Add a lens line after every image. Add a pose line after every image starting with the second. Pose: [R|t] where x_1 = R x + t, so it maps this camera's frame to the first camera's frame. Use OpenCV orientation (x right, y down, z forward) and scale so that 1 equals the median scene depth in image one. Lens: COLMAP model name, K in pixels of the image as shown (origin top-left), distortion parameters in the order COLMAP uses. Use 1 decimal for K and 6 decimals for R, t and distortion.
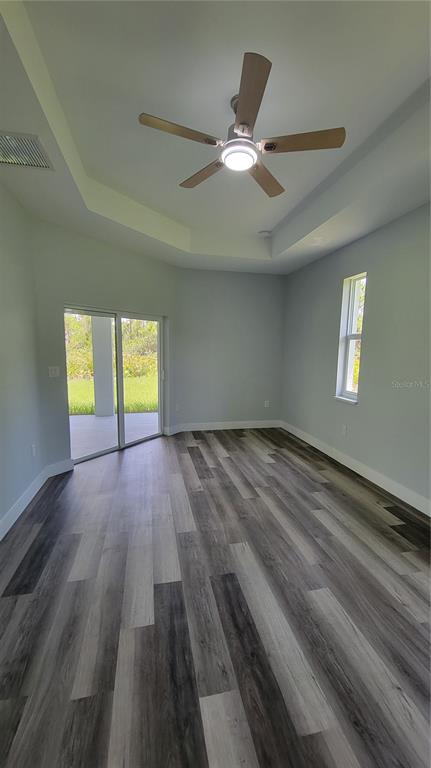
lens RADIAL K [[309.6, 0, 213.0], [0, 309.6, 387.3], [0, 0, 1]] dist [-0.020106, -0.000142]
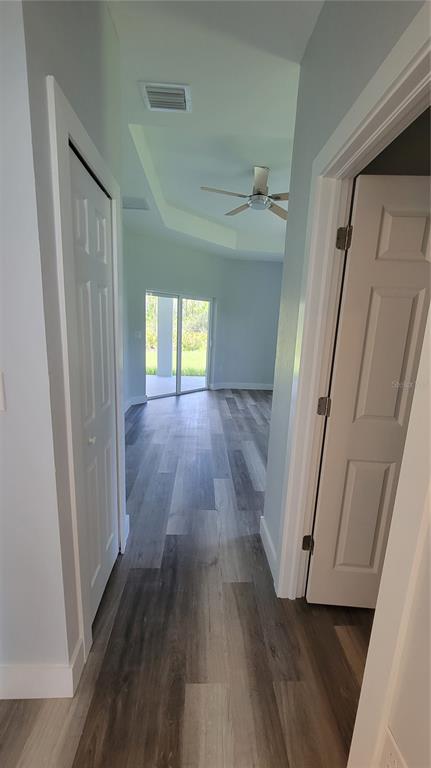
lens RADIAL K [[309.6, 0, 214.1], [0, 309.6, 382.8], [0, 0, 1]] dist [-0.020106, -0.000142]
pose [[0.985594, 0.061735, -0.157459, 0.077136], [-0.053452, 0.996982, 0.056307, 0.059314], [0.160460, -0.047079, 0.985919, -0.337723]]
